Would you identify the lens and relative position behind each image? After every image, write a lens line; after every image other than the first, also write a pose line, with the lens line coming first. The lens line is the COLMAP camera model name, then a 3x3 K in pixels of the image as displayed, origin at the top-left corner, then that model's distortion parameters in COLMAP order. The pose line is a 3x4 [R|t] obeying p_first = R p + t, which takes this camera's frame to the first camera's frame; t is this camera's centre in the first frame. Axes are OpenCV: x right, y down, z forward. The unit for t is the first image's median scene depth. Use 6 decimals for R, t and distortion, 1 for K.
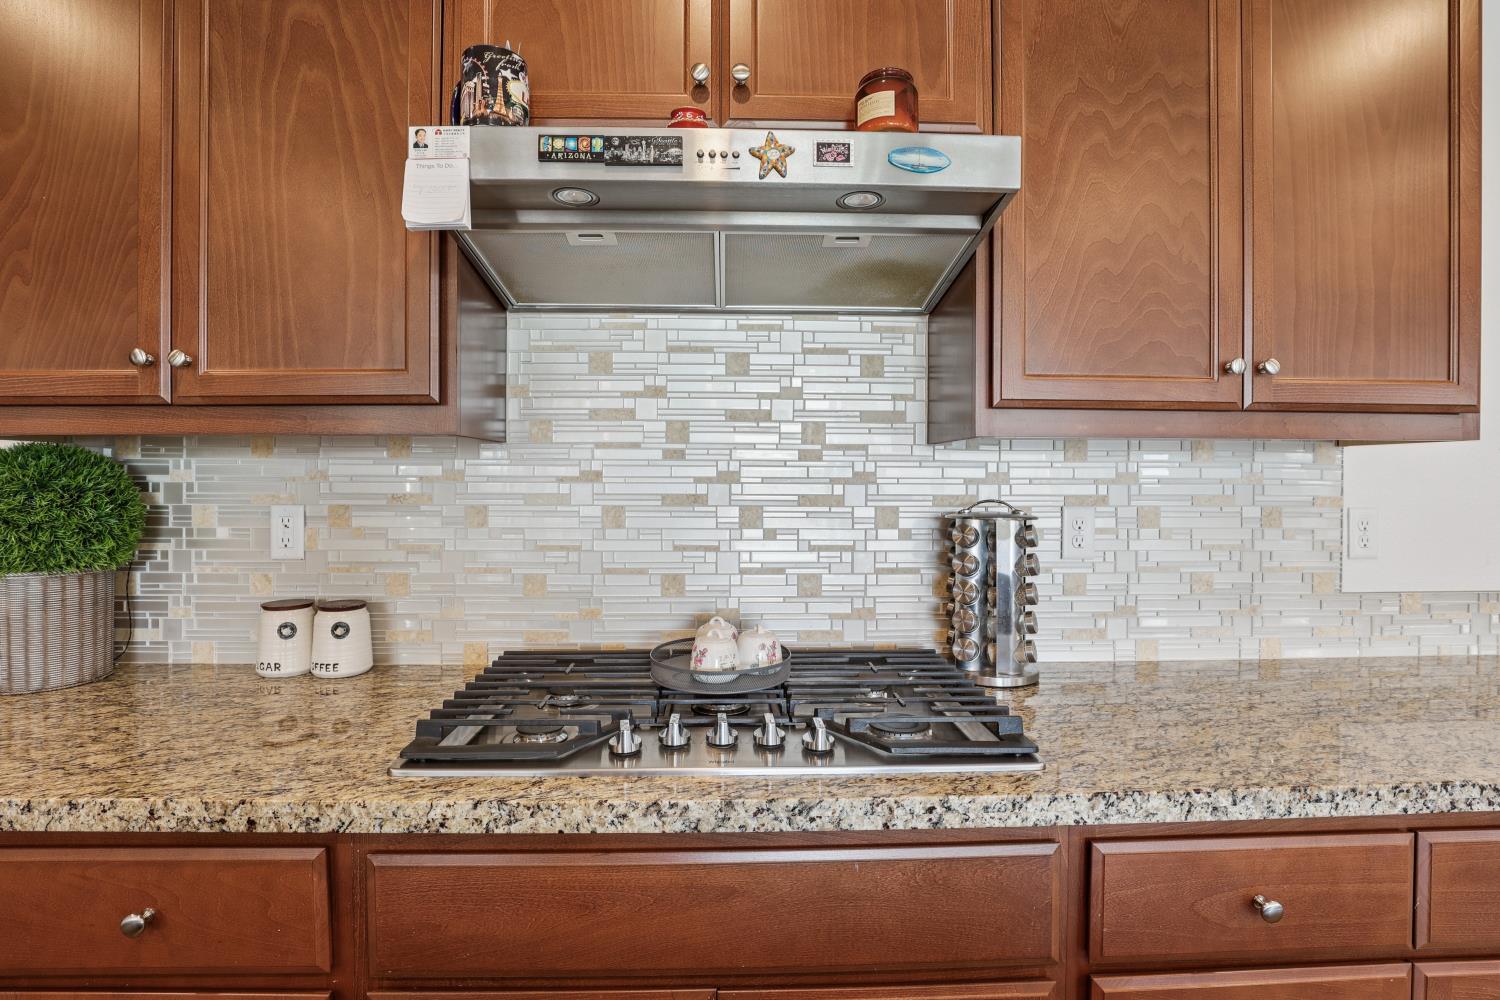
lens RADIAL K [[691.7, 0, 753.1], [0, 691.7, 489.1], [0, 0, 1]] dist [-0.030765, 0.007394]
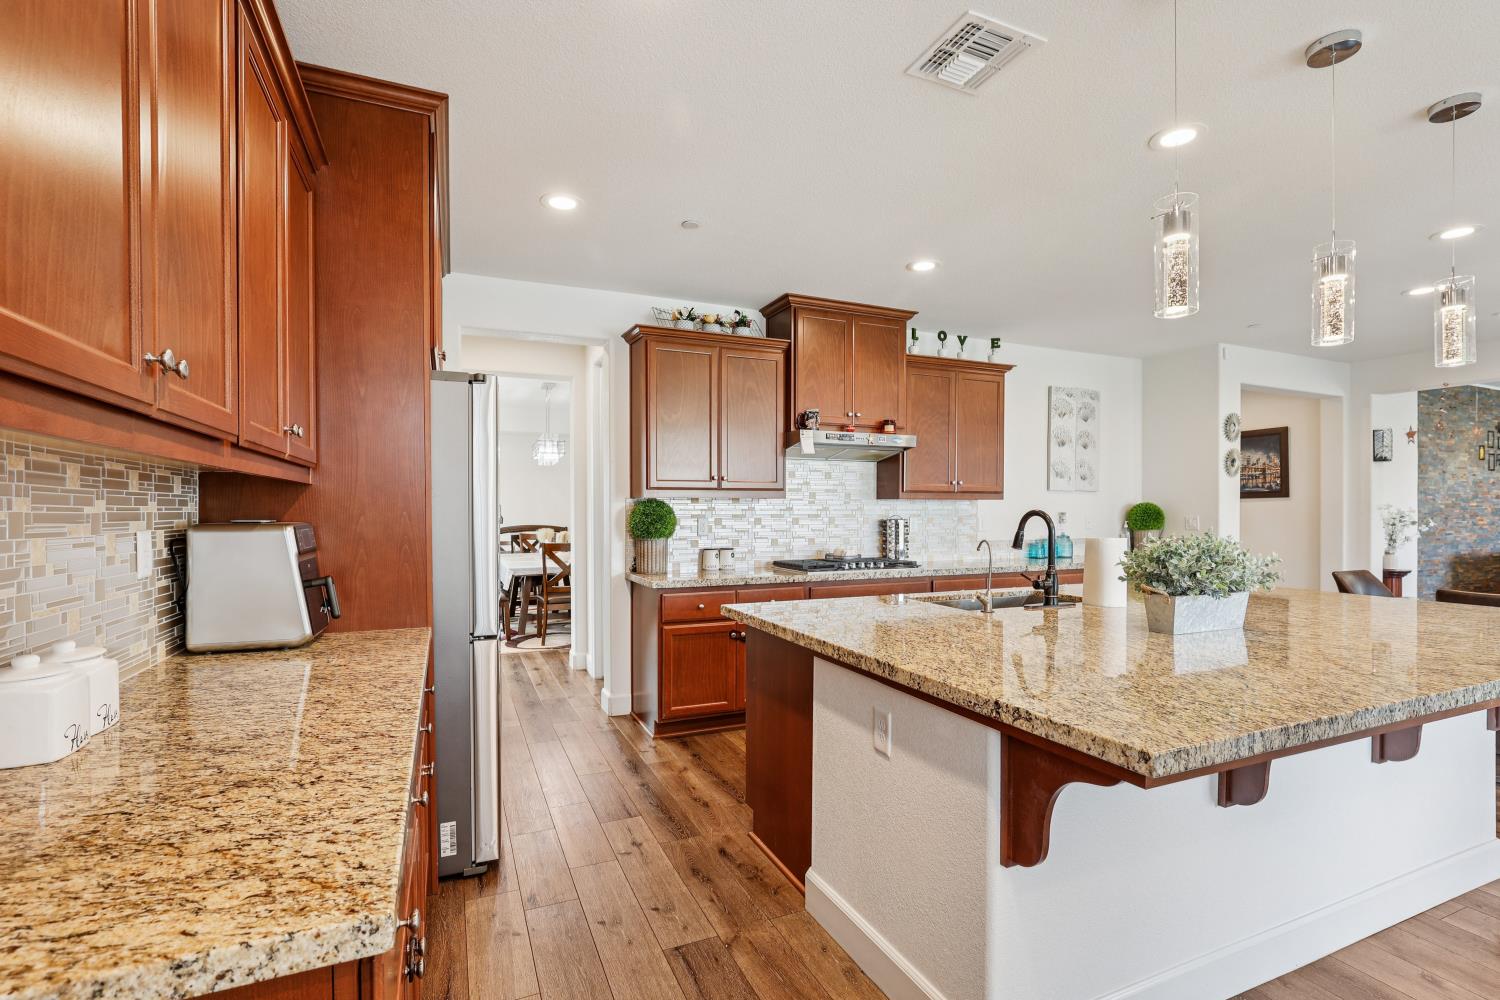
lens RADIAL K [[691.7, 0, 744.9], [0, 691.7, 512.1], [0, 0, 1]] dist [-0.030765, 0.007394]
pose [[0.934642, -0.003813, 0.355570, -1.598443], [0.005042, 0.999984, -0.002530, 0.004055], [-0.355554, 0.004158, 0.934646, -2.002834]]
